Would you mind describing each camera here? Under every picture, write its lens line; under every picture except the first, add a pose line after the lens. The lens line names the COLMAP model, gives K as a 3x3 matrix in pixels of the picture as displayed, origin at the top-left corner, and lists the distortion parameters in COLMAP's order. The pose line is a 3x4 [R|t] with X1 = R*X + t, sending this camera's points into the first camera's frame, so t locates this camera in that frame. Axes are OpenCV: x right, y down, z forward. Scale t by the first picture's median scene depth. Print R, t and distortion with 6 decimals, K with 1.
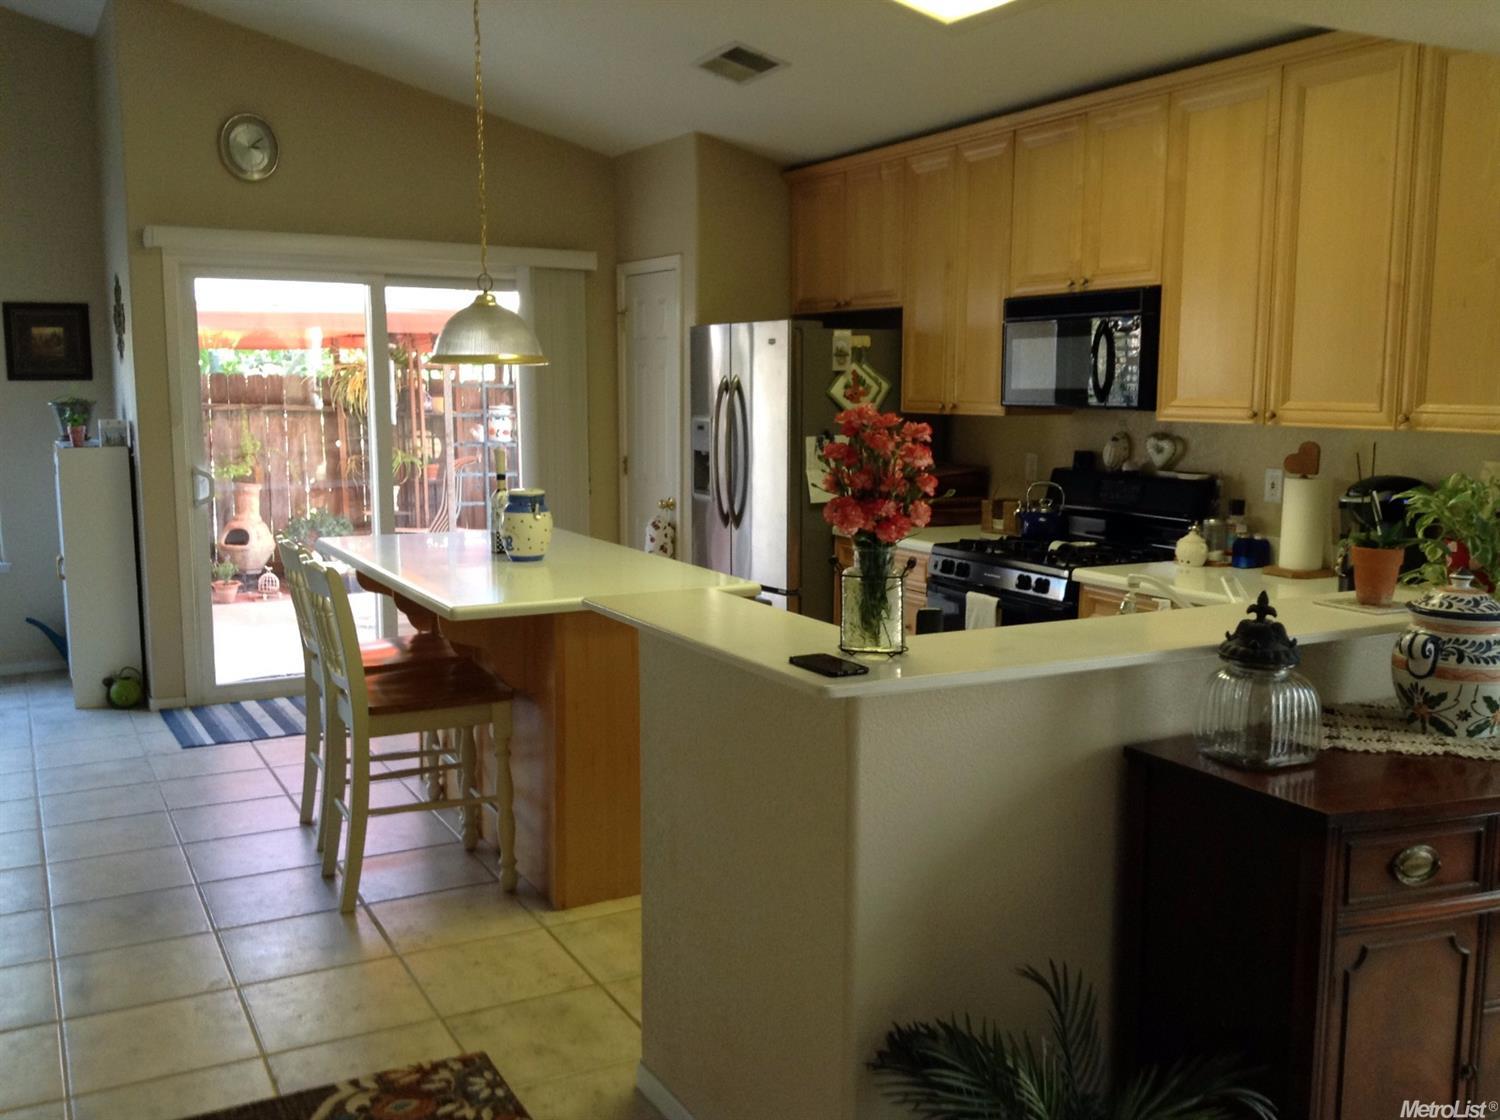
lens RADIAL K [[1379.8, 0, 752.5], [0, 1379.8, 564.6], [0, 0, 1]] dist [0.020057, 0.000000]
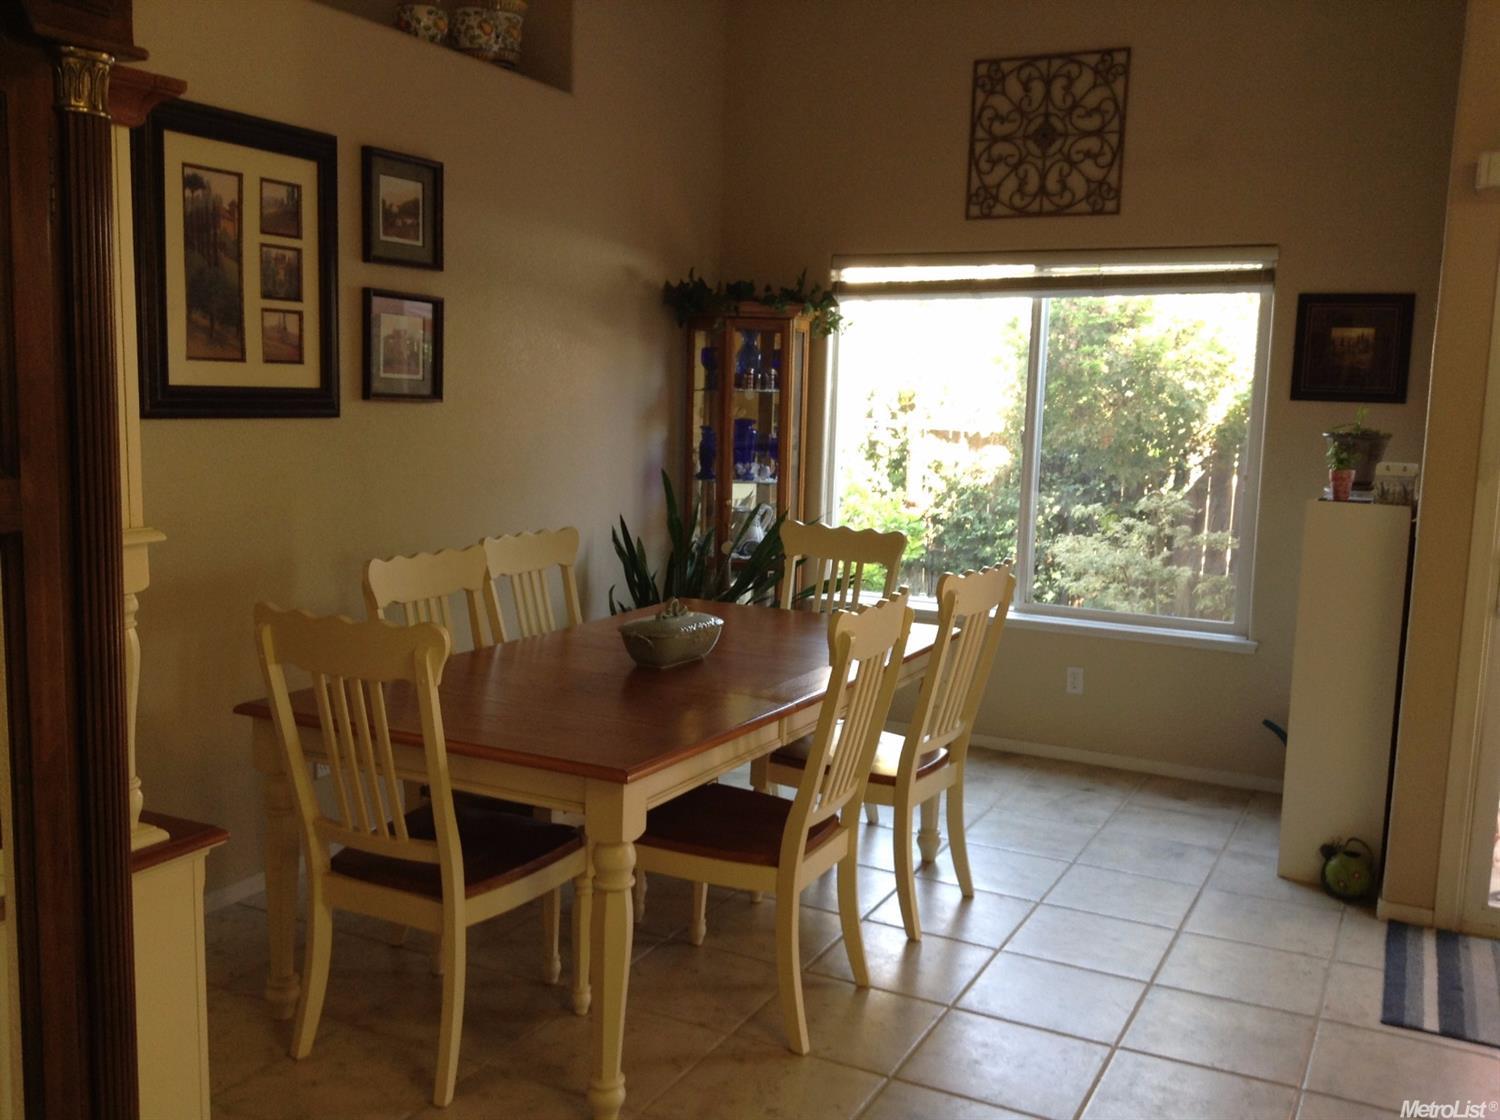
lens RADIAL K [[1379.8, 0, 749.4], [0, 1379.8, 564.6], [0, 0, 1]] dist [0.020057, 0.000000]
pose [[0.557342, 0.122811, -0.821150, -0.087100], [-0.137103, 0.989036, 0.054864, -0.050961], [0.818885, 0.082004, 0.568069, 0.378934]]
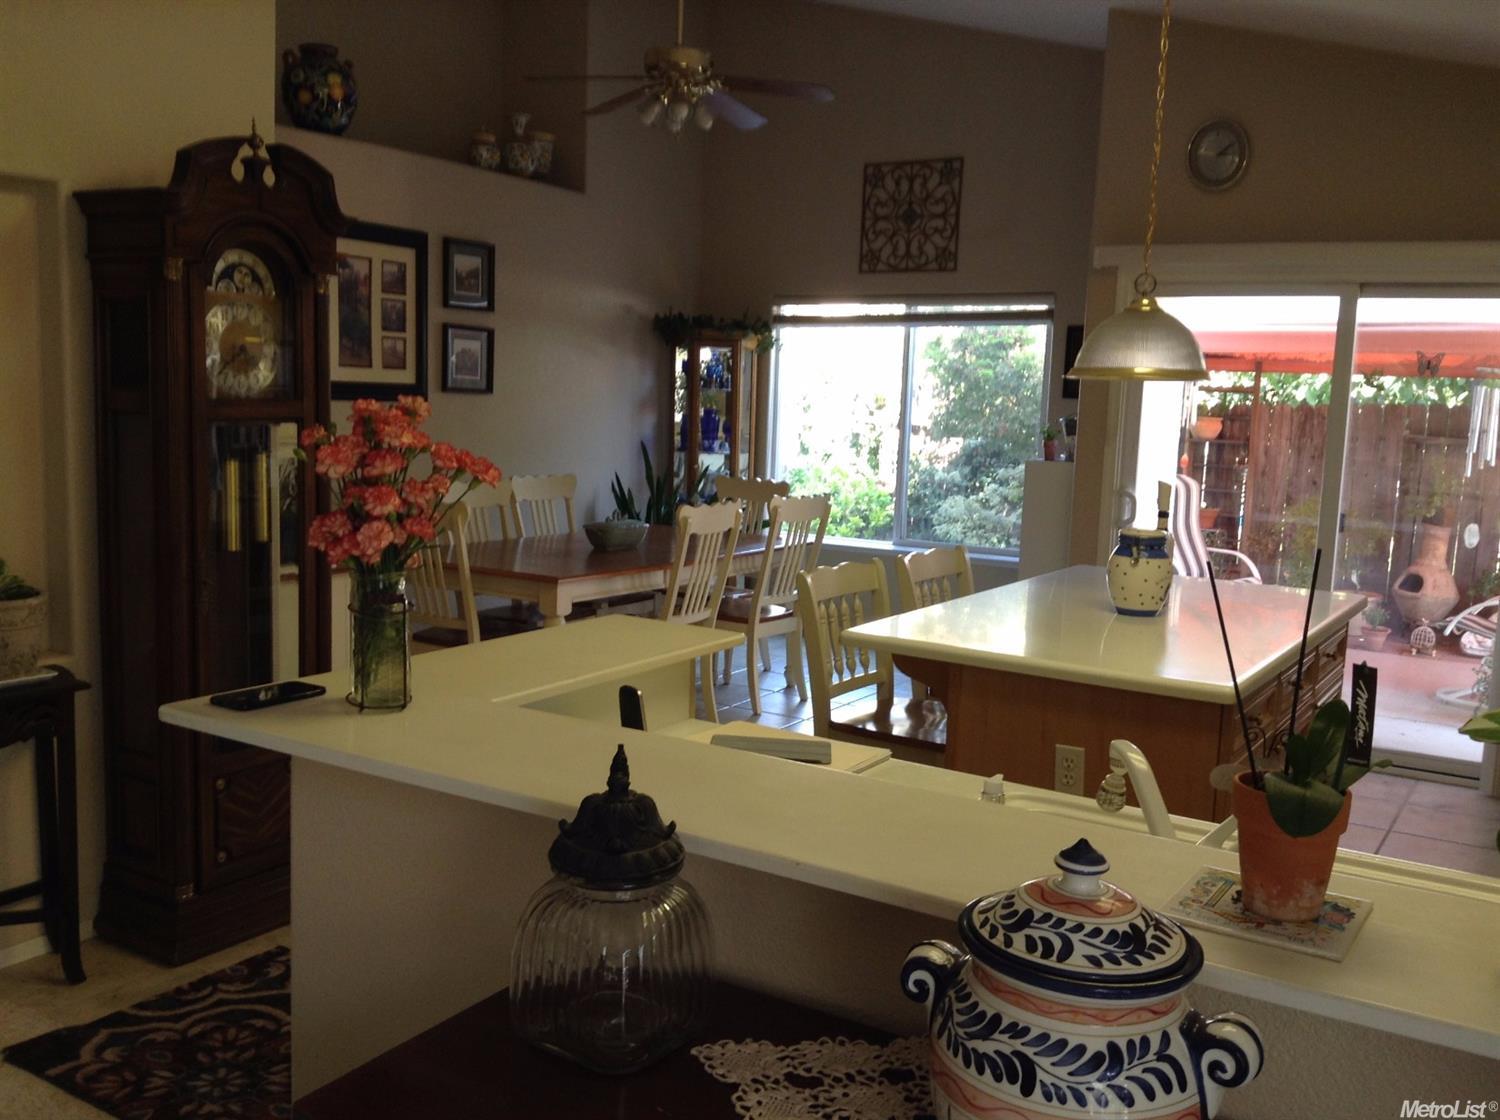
lens RADIAL K [[1379.8, 0, 770.8], [0, 1379.8, 582.2], [0, 0, 1]] dist [0.020057, 0.000000]
pose [[0.496421, 0.136965, -0.857209, 0.324654], [-0.149069, 0.986256, 0.071257, -0.035900], [0.855187, 0.092410, 0.510015, 0.280757]]
